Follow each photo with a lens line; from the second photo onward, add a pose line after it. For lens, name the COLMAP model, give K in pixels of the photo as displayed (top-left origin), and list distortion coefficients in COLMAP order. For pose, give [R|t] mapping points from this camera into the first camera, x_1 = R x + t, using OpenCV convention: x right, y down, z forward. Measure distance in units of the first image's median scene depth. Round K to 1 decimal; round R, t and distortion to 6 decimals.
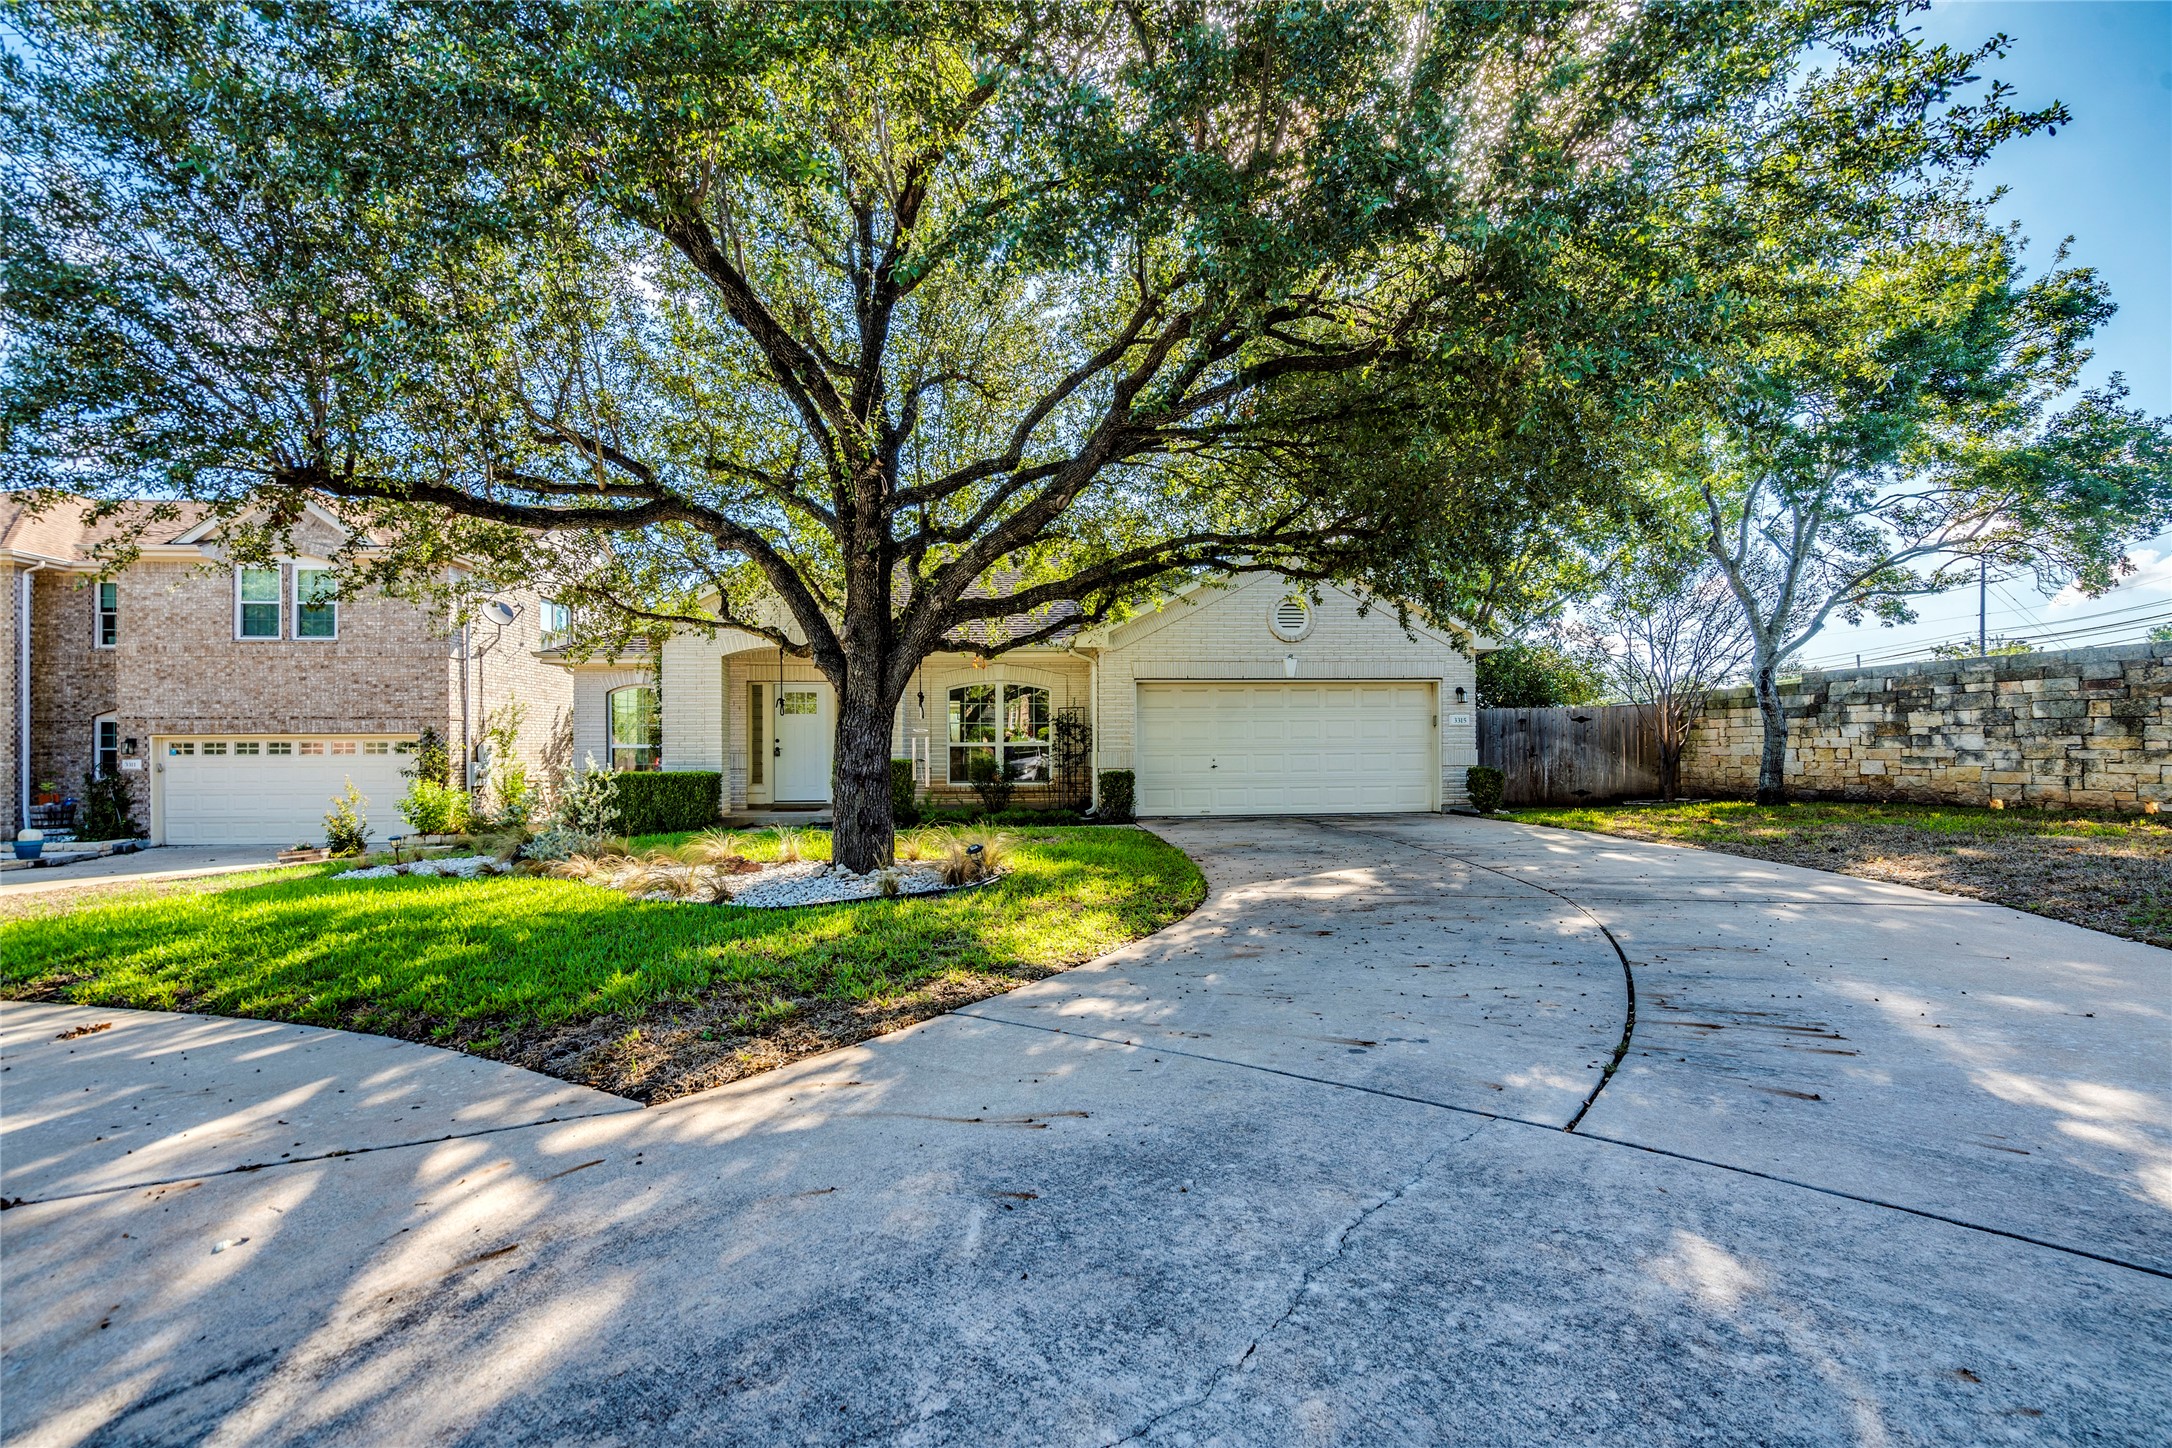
lens RADIAL K [[1015.6, 0, 1086.0], [0, 1015.6, 724.0], [0, 0, 1]] dist [-0.004182, -0.000704]
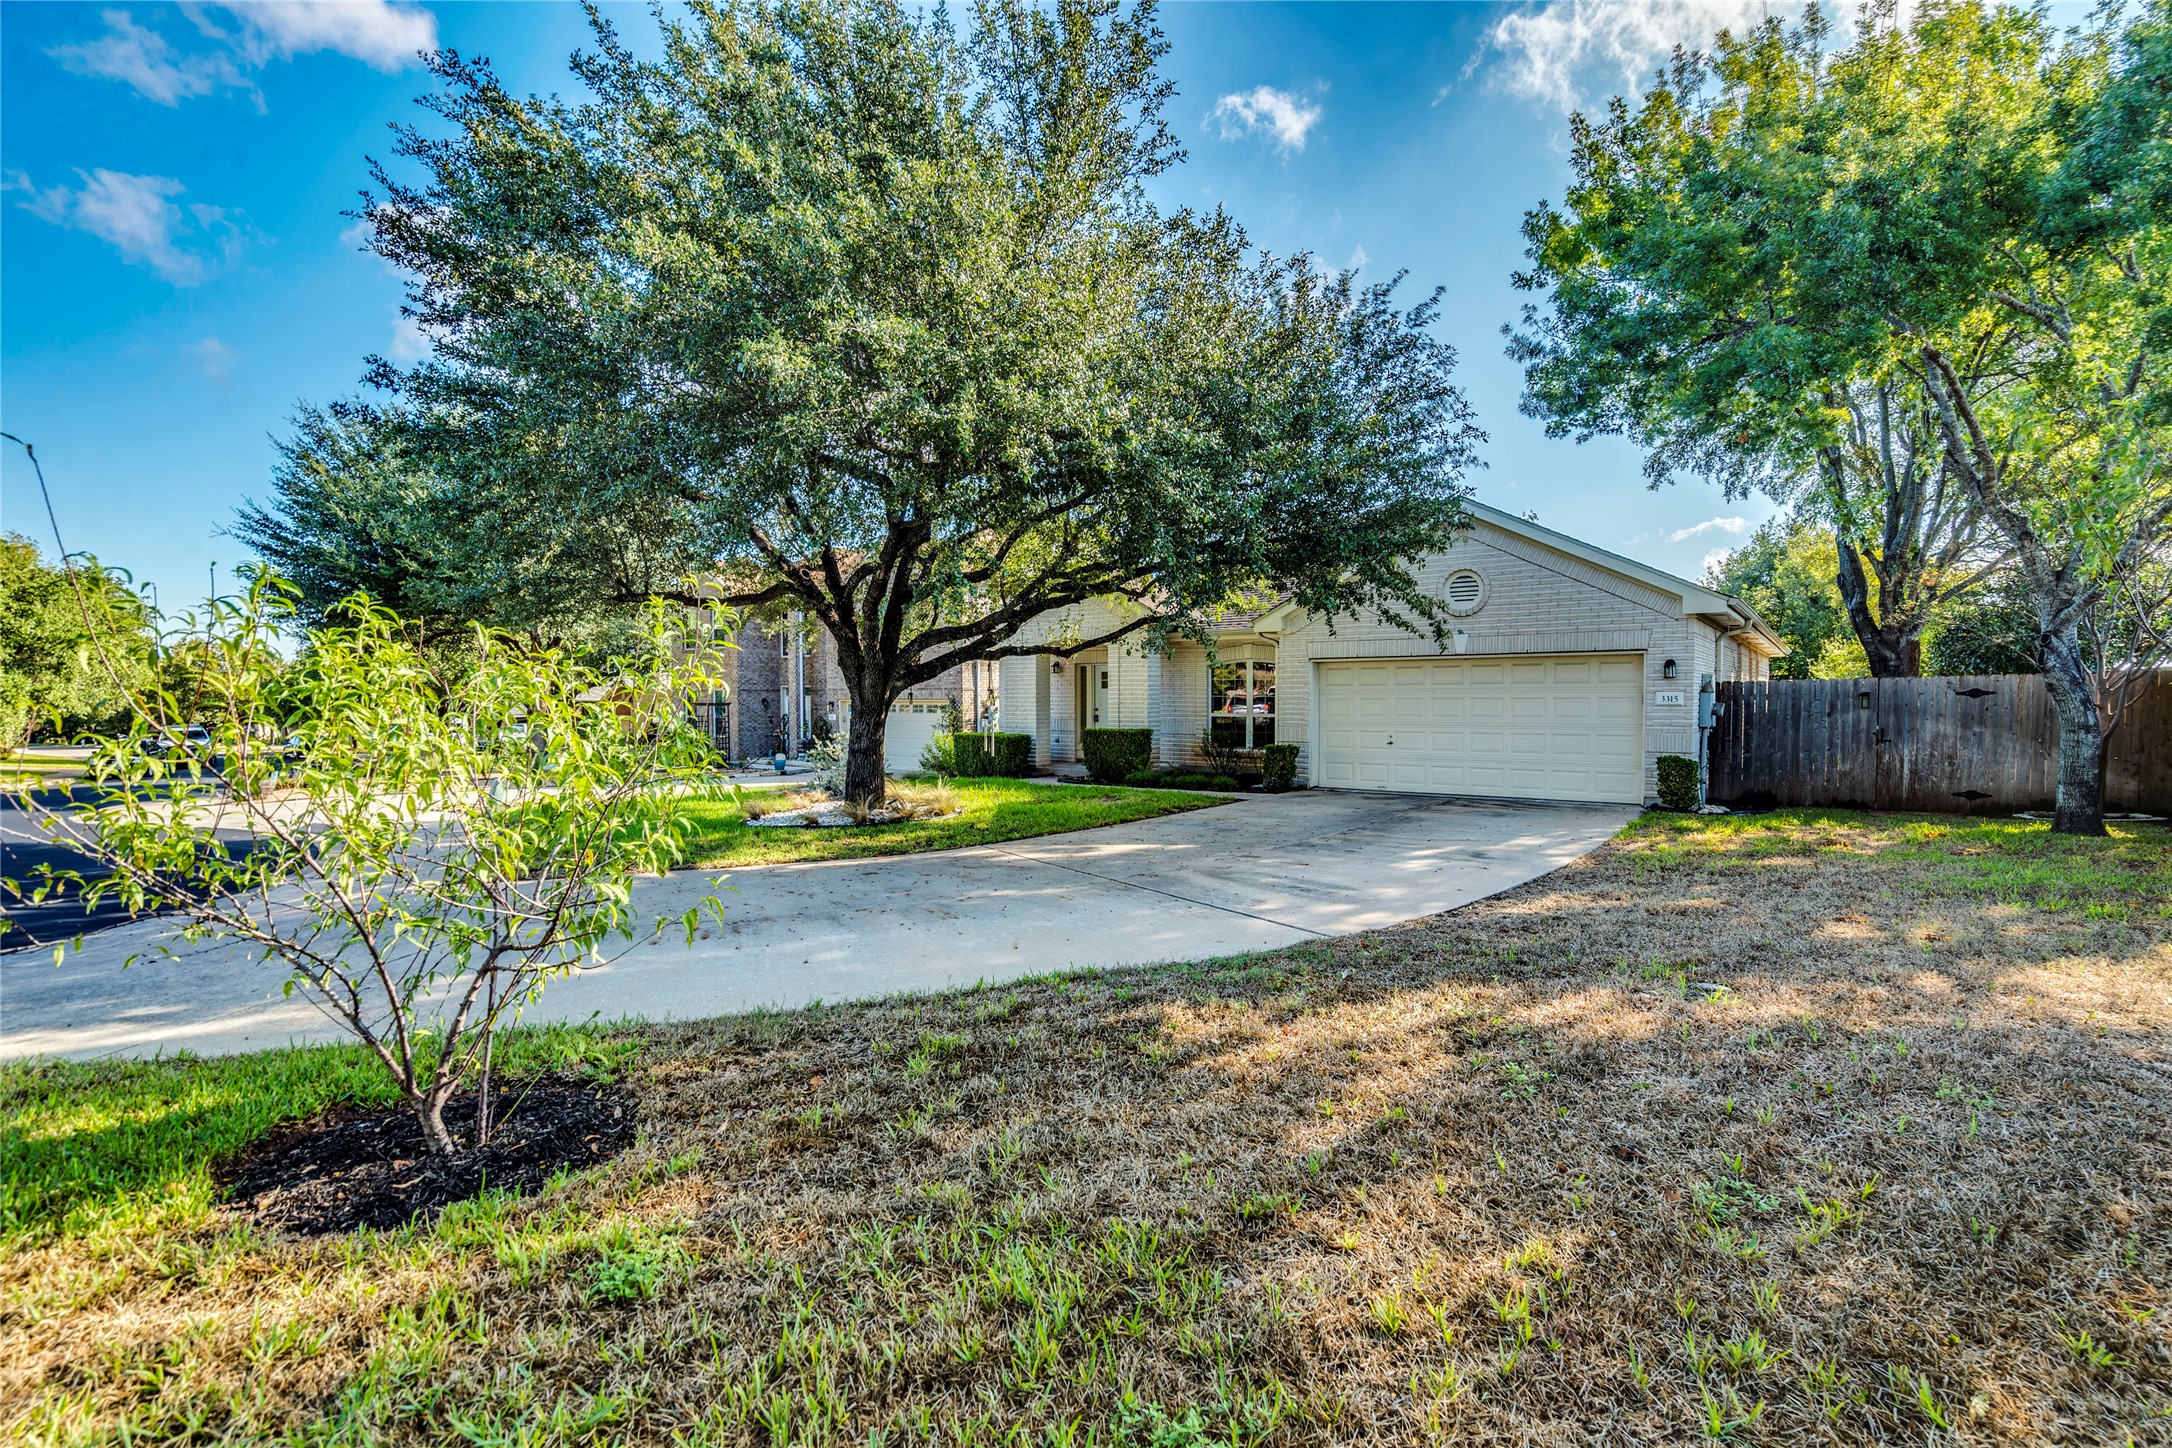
lens RADIAL K [[1015.6, 0, 1086.0], [0, 1015.6, 724.0], [0, 0, 1]] dist [-0.004182, -0.000704]
pose [[0.723614, 0.023550, -0.689803, 0.559722], [0.018951, 0.998363, 0.053965, -0.034811], [0.689945, -0.052122, 0.721983, 0.057342]]
